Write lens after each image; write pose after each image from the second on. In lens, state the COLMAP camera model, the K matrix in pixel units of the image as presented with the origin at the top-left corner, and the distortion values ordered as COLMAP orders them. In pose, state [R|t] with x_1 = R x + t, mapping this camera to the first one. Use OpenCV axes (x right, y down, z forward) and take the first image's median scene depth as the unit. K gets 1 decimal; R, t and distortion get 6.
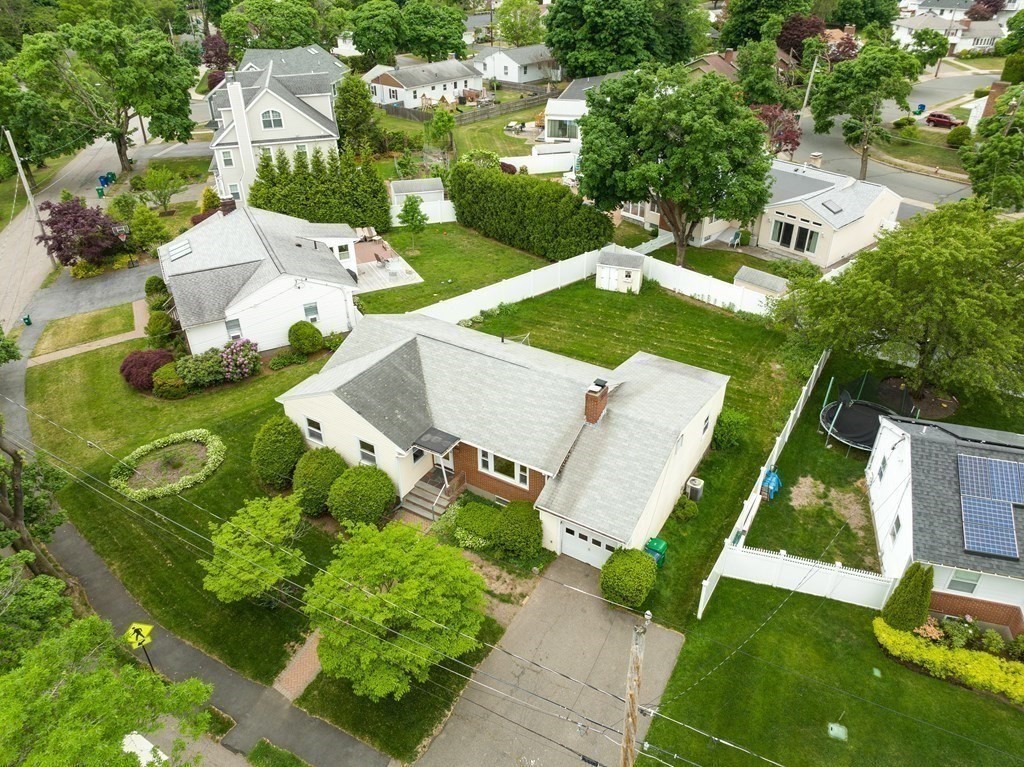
lens RADIAL K [[710.1, 0, 513.9], [0, 710.1, 383.2], [0, 0, 1]] dist [-0.019680, -0.002149]
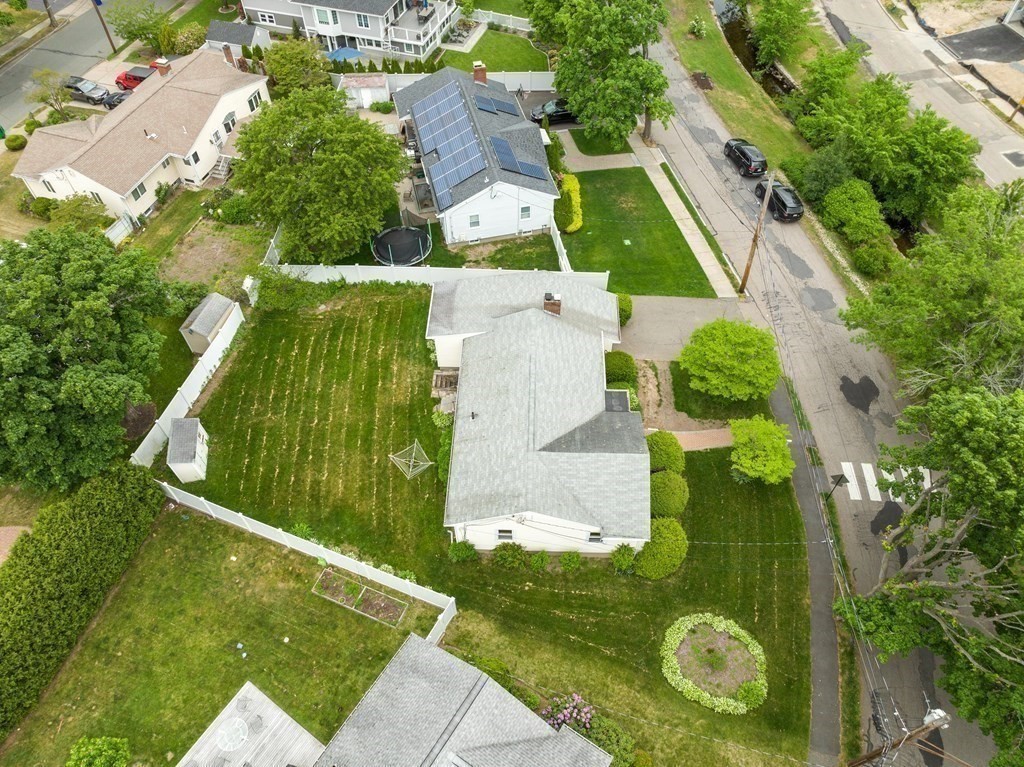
lens RADIAL K [[710.1, 0, 511.5], [0, 710.1, 385.5], [0, 0, 1]] dist [-0.019680, -0.002149]
pose [[-0.483578, -0.696478, 0.530161, -0.419080], [0.488065, 0.288237, 0.823840, -0.672724], [-0.726598, 0.657144, 0.200542, 0.509196]]
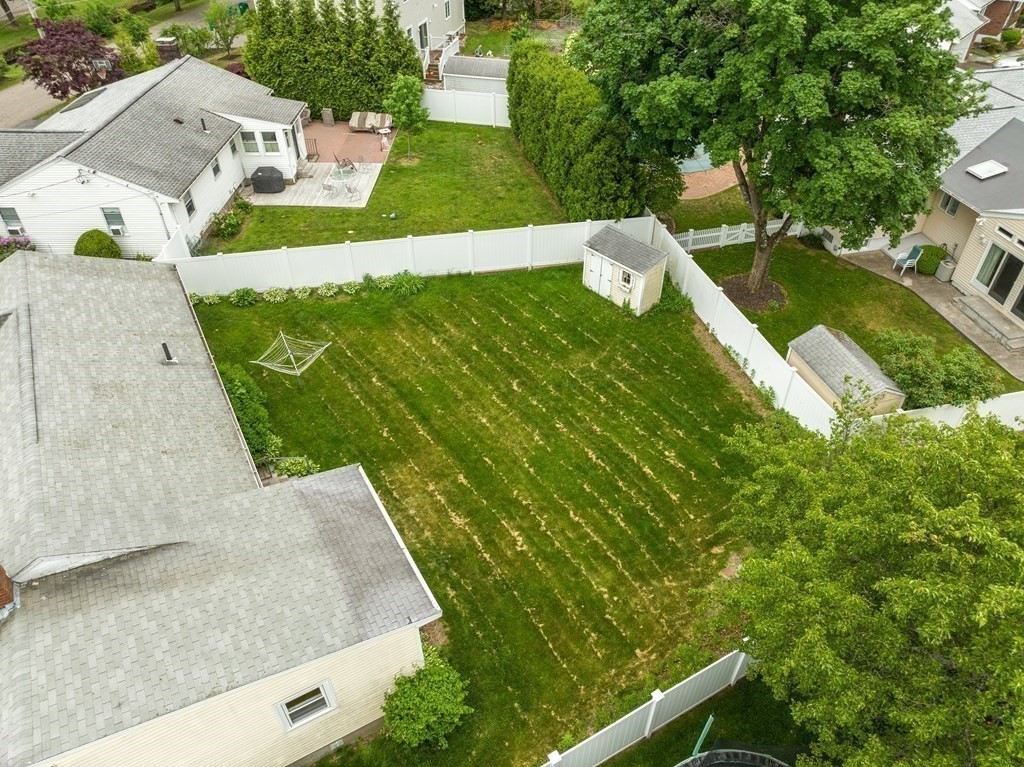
lens RADIAL K [[710.1, 0, 511.3], [0, 710.1, 384.9], [0, 0, 1]] dist [-0.019680, -0.002149]
pose [[0.873766, 0.316234, -0.369499, 0.309341], [-0.259210, 0.945648, 0.196366, -0.156586], [0.411513, -0.075800, 0.908246, 0.437306]]
